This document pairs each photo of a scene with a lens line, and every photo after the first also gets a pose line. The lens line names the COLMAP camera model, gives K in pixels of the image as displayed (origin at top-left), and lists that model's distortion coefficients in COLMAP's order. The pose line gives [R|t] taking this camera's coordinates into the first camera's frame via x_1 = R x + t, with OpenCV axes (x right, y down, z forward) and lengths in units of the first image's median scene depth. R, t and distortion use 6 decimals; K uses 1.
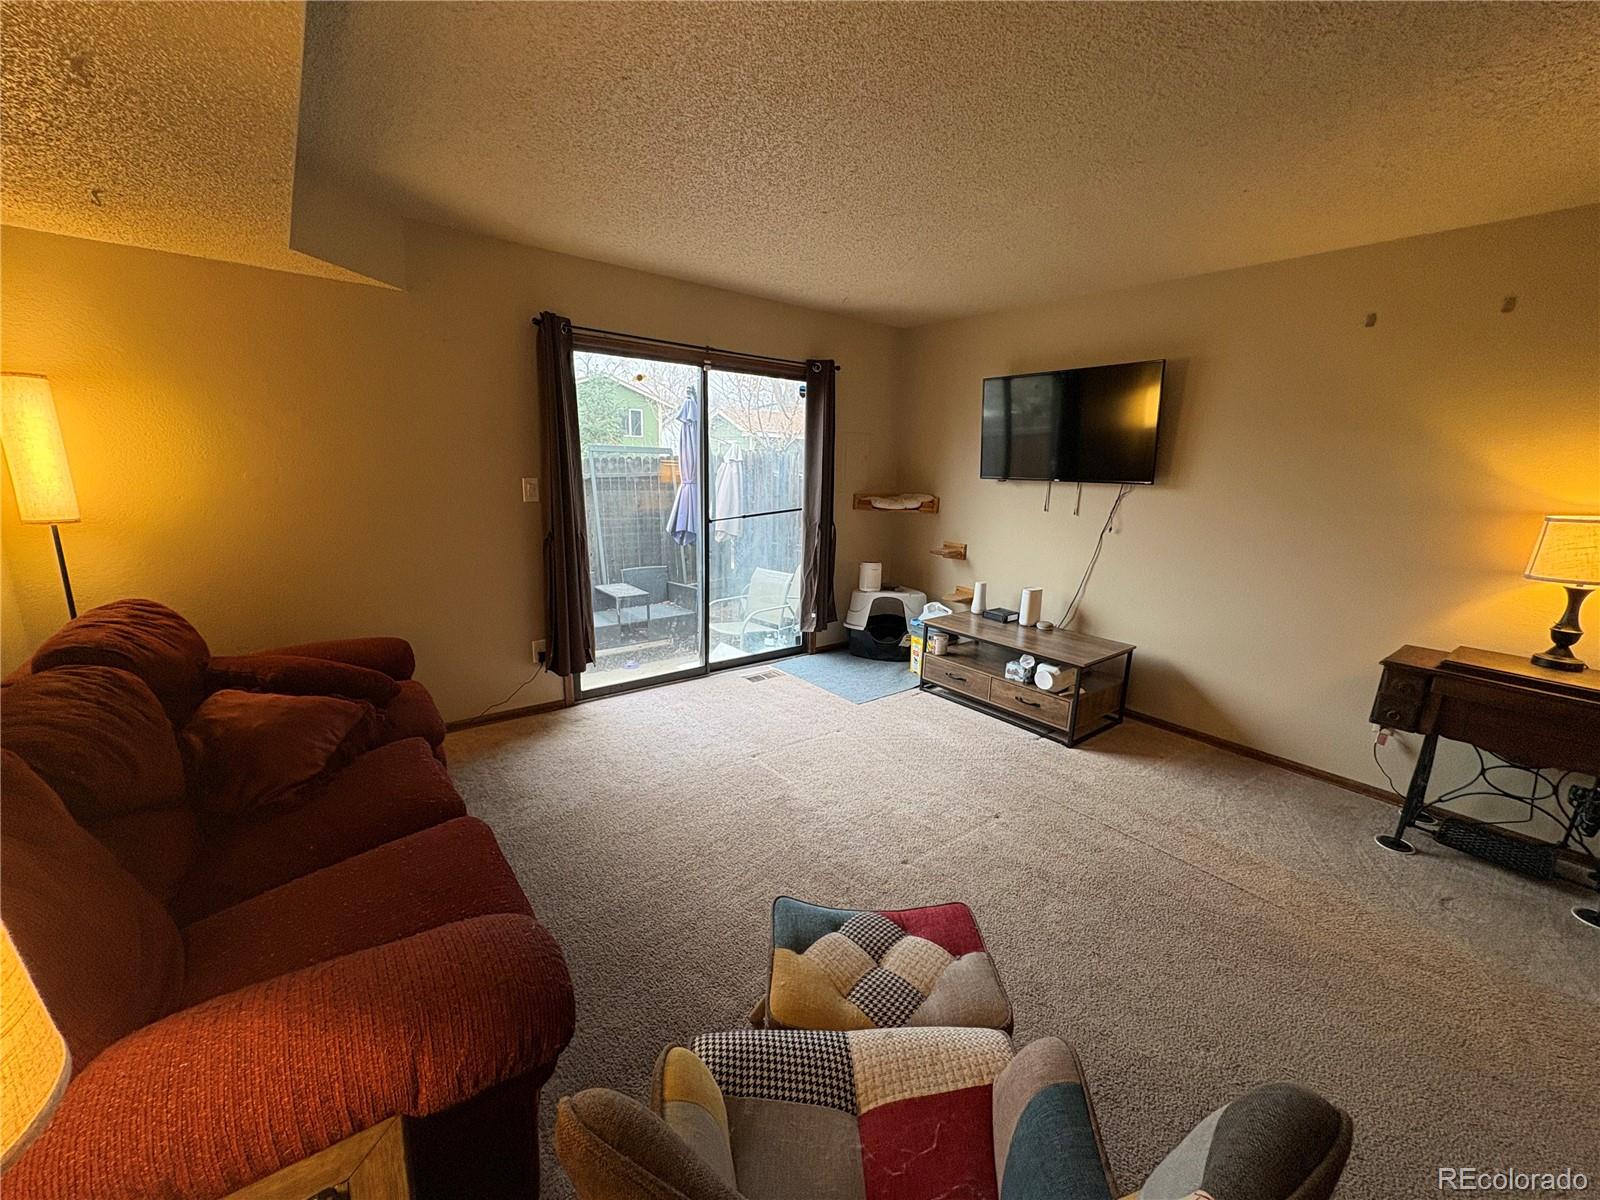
lens RADIAL K [[638.2, 0, 805.2], [0, 638.2, 603.5], [0, 0, 1]] dist [0.001245, 0.000185]
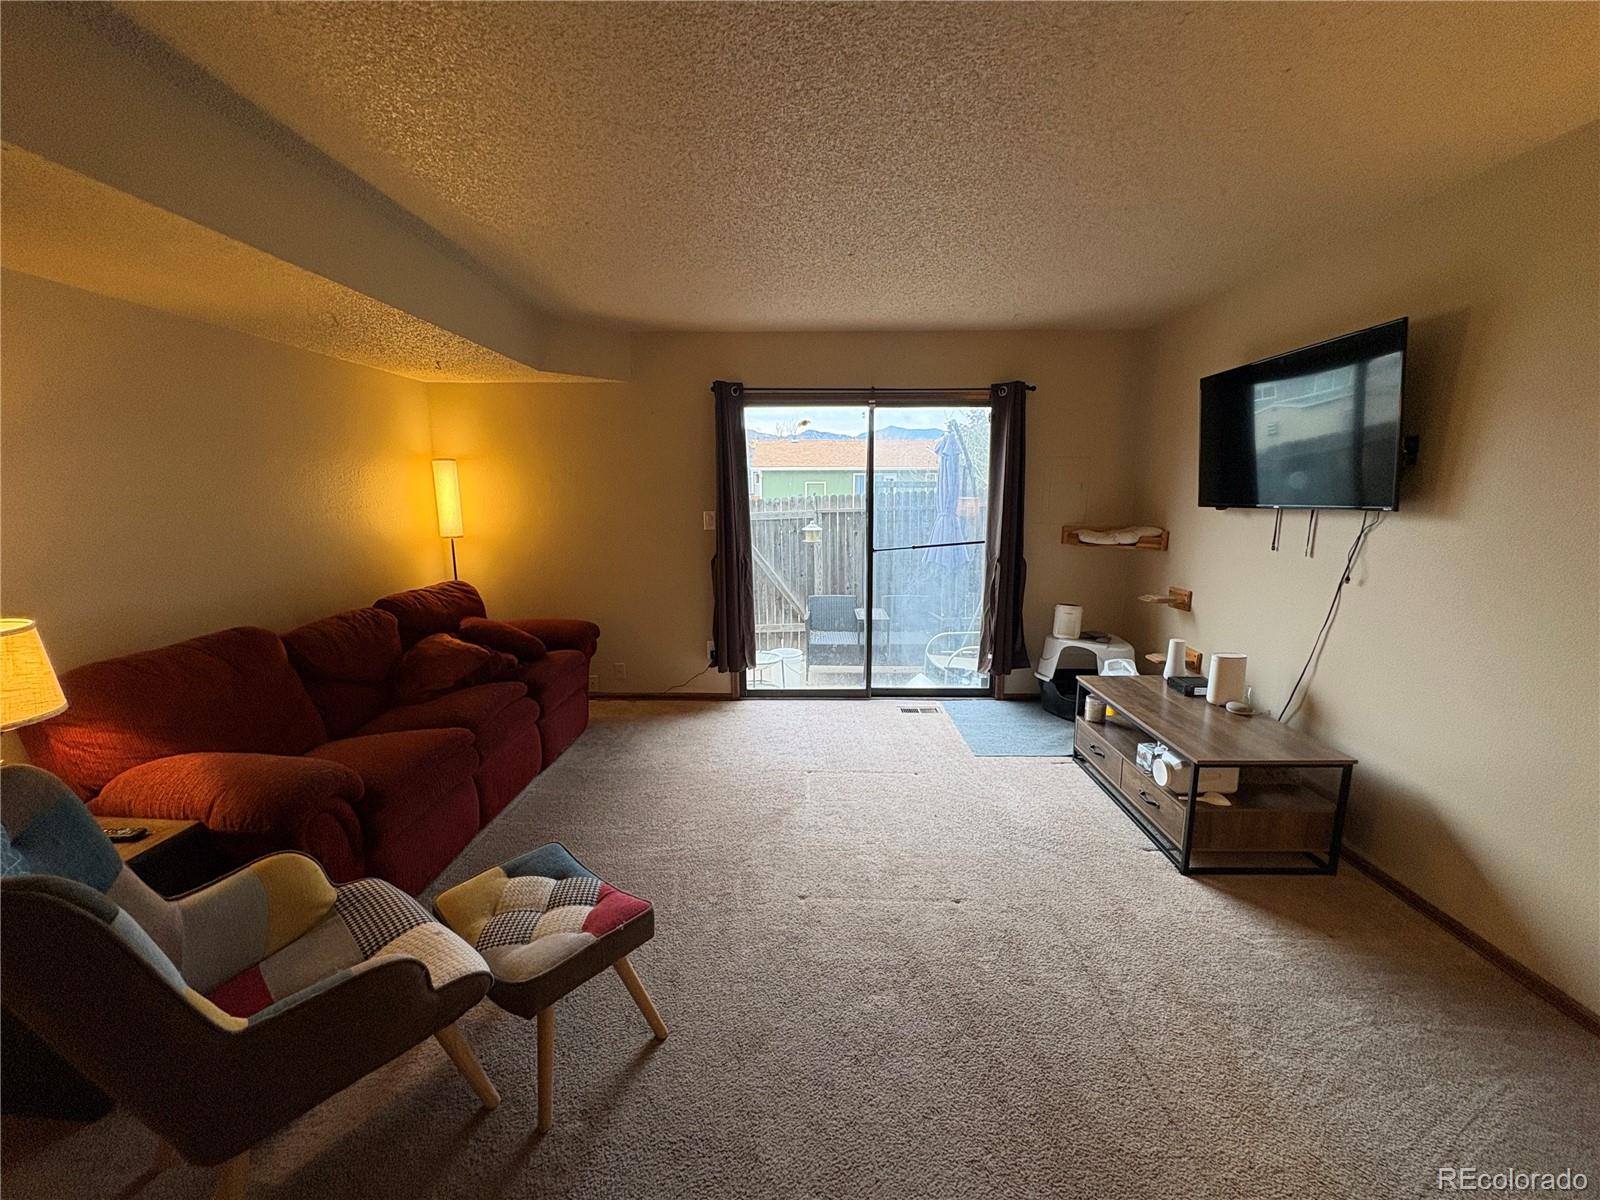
lens RADIAL K [[642.7, 0, 799.2], [0, 642.7, 604.9], [0, 0, 1]] dist [0.000654, -0.000266]
pose [[0.770849, 0.082256, -0.631685, 0.427376], [-0.114155, 0.993413, -0.009945, -0.016426], [0.626706, 0.079776, 0.775162, 0.115191]]
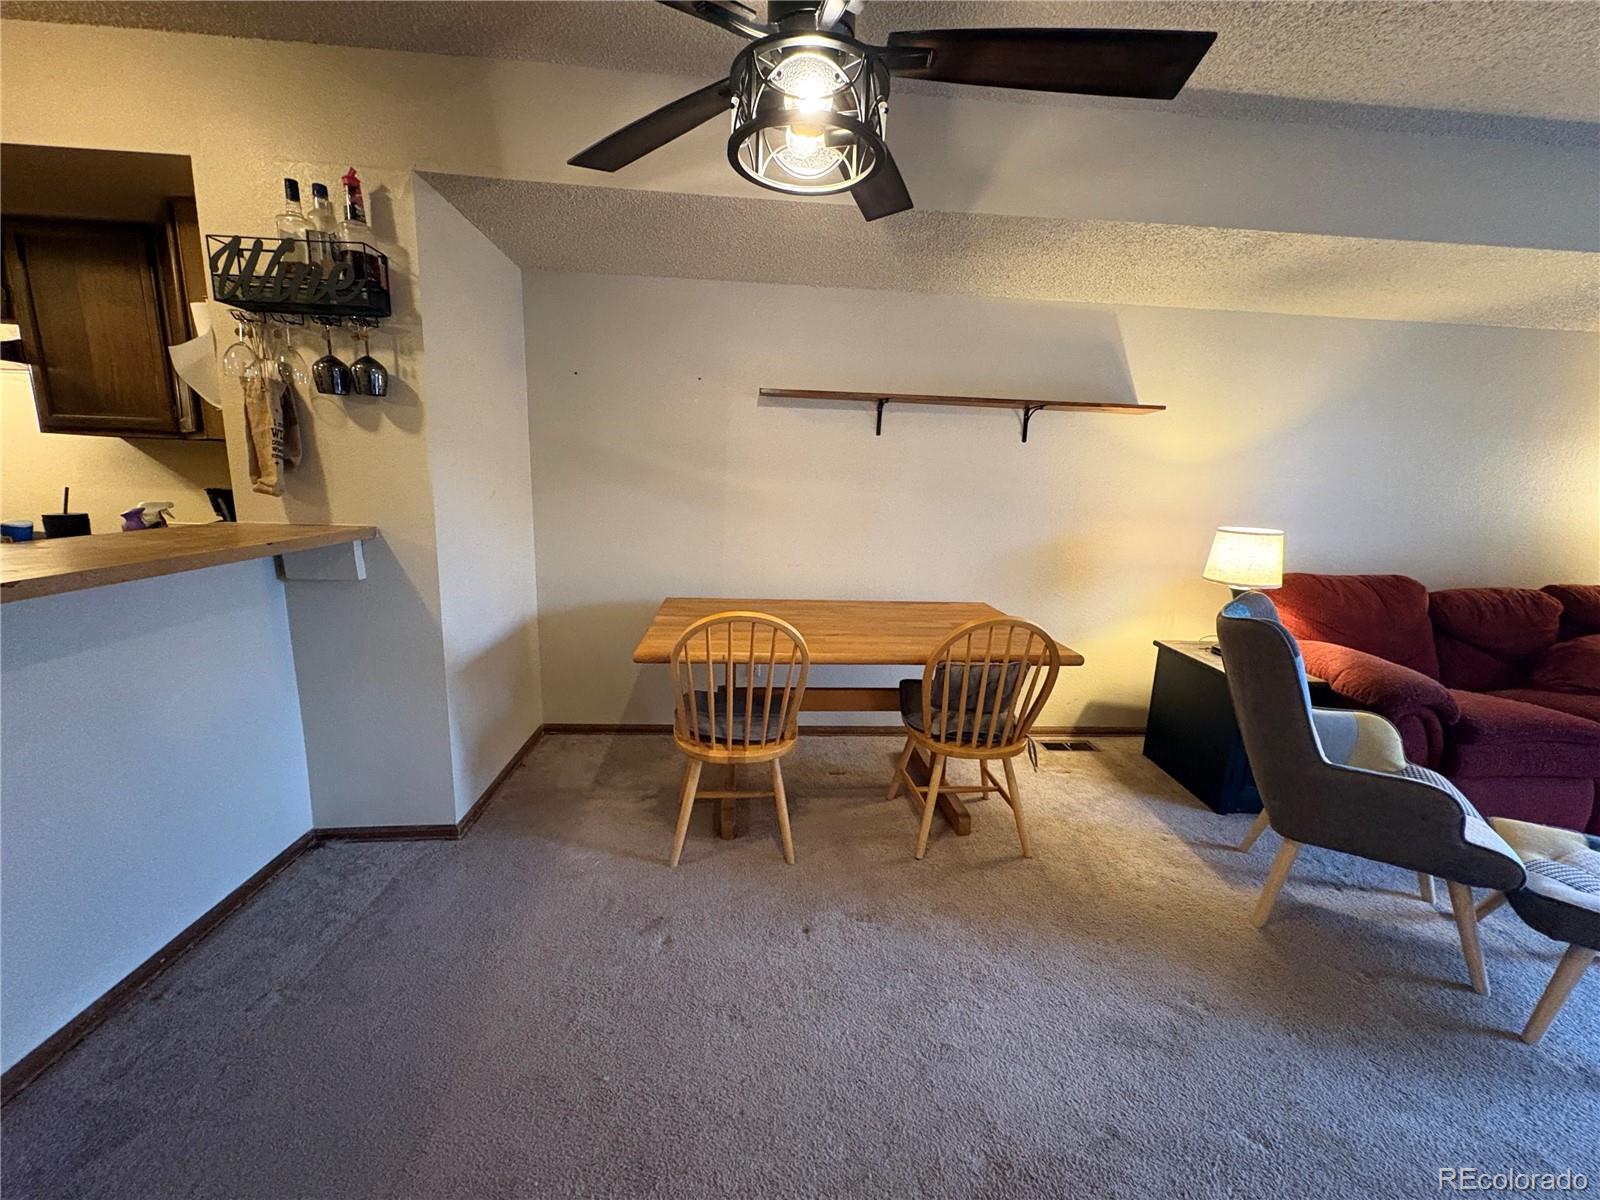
lens RADIAL K [[642.7, 0, 799.2], [0, 642.7, 604.9], [0, 0, 1]] dist [0.000654, -0.000266]
pose [[-0.557040, 0.110069, -0.823159, 0.636140], [-0.230154, 0.931896, 0.280356, 0.040314], [0.797957, 0.345623, -0.493771, 0.083997]]
